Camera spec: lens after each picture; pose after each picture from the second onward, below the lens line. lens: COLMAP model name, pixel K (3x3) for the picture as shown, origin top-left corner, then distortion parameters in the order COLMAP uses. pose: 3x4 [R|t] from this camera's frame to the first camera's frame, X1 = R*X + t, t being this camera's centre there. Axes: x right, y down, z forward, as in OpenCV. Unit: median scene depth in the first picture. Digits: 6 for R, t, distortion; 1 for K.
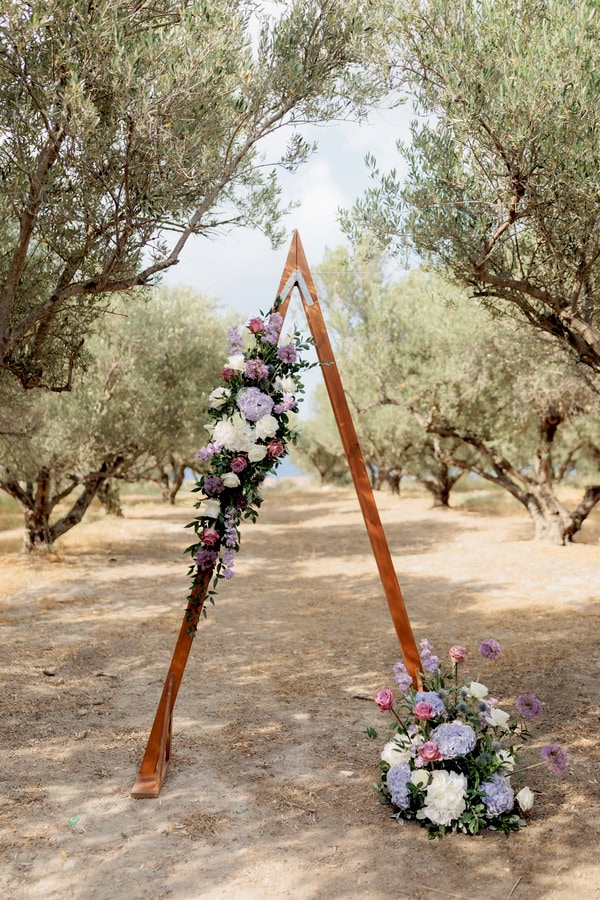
lens RADIAL K [[783.2, 0, 281.4], [0, 783.2, 441.1], [0, 0, 1]] dist [0.015025, -0.026333]
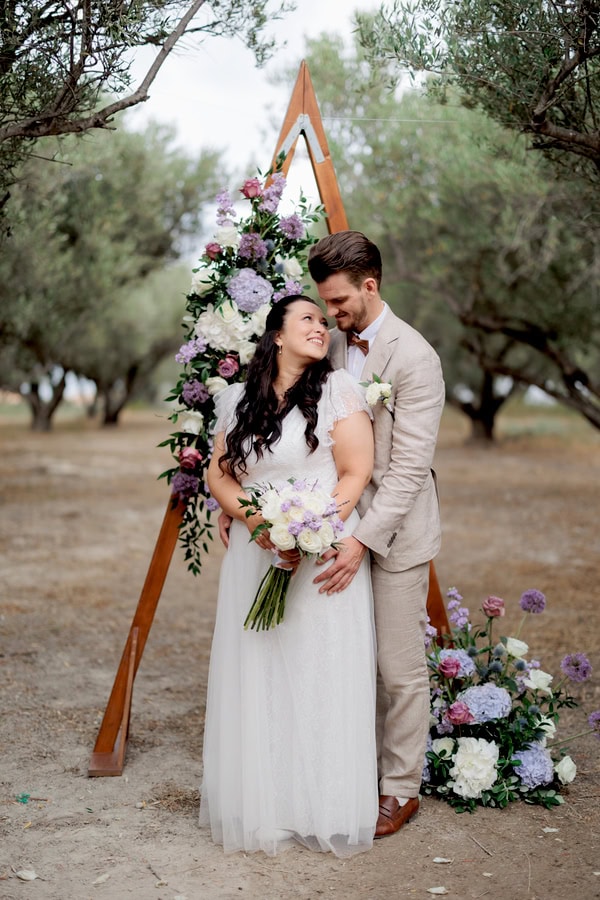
lens RADIAL K [[1386.5, 0, 297.4], [0, 1386.5, 449.6], [0, 0, 1]] dist [0.038877, 0.000000]
pose [[0.997637, 0.015948, 0.066834, -0.076041], [-0.021585, 0.996191, 0.084486, -0.006828], [-0.065232, -0.085729, 0.994181, -0.400668]]
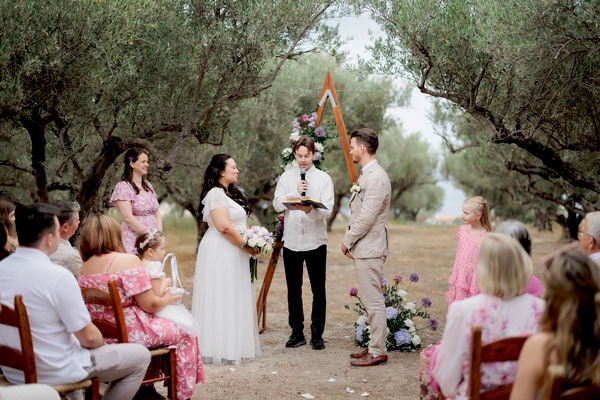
lens RADIAL K [[960.0, 0, 296.0], [0, 960.0, 200.5], [0, 0, 1]] dist [0.134278, 0.000000]
pose [[0.977121, 0.028271, -0.210796, 0.496324], [-0.021962, 0.999240, 0.032211, -0.010026], [0.211547, -0.026845, 0.976999, -1.545901]]
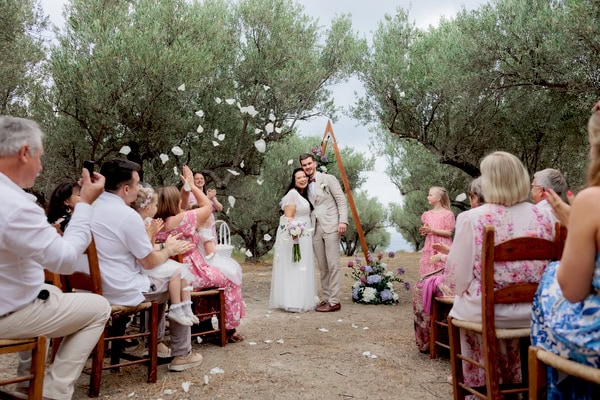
lens RADIAL K [[528.7, 0, 296.6], [0, 528.7, 191.2], [0, 0, 1]] dist [0.071034, 0.011142]
pose [[0.974711, -0.016231, -0.222880, 0.373903], [-0.002164, 0.996627, -0.082039, 0.194009], [0.223460, 0.080446, 0.971388, -1.090370]]
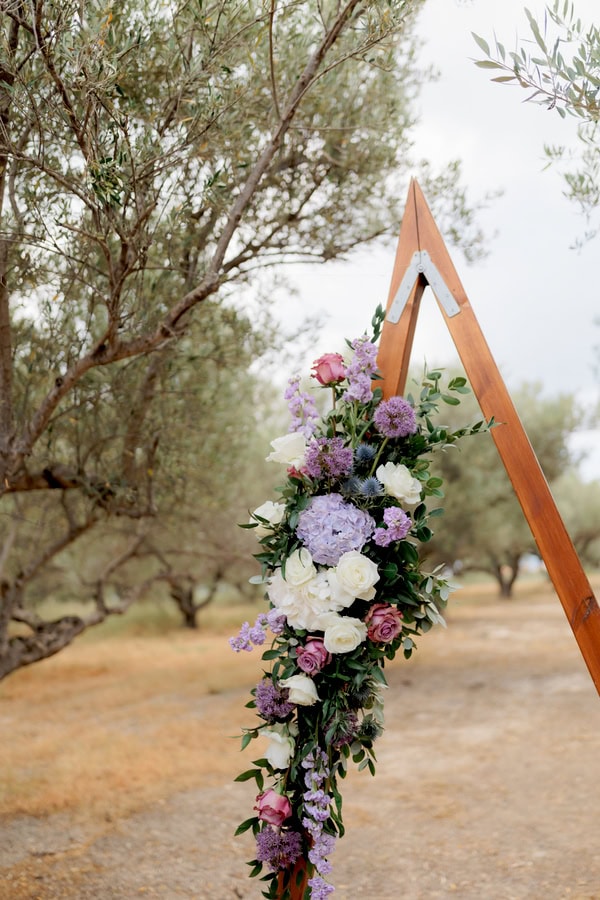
lens RADIAL K [[730.6, 0, 300.6], [0, 730.6, 452.9], [0, 0, 1]] dist [0.005459, 0.006436]
pose [[0.897820, -0.112004, -0.425881, 0.143468], [0.069257, 0.990992, -0.114622, -0.043938], [0.434883, 0.073415, 0.897489, 0.581049]]
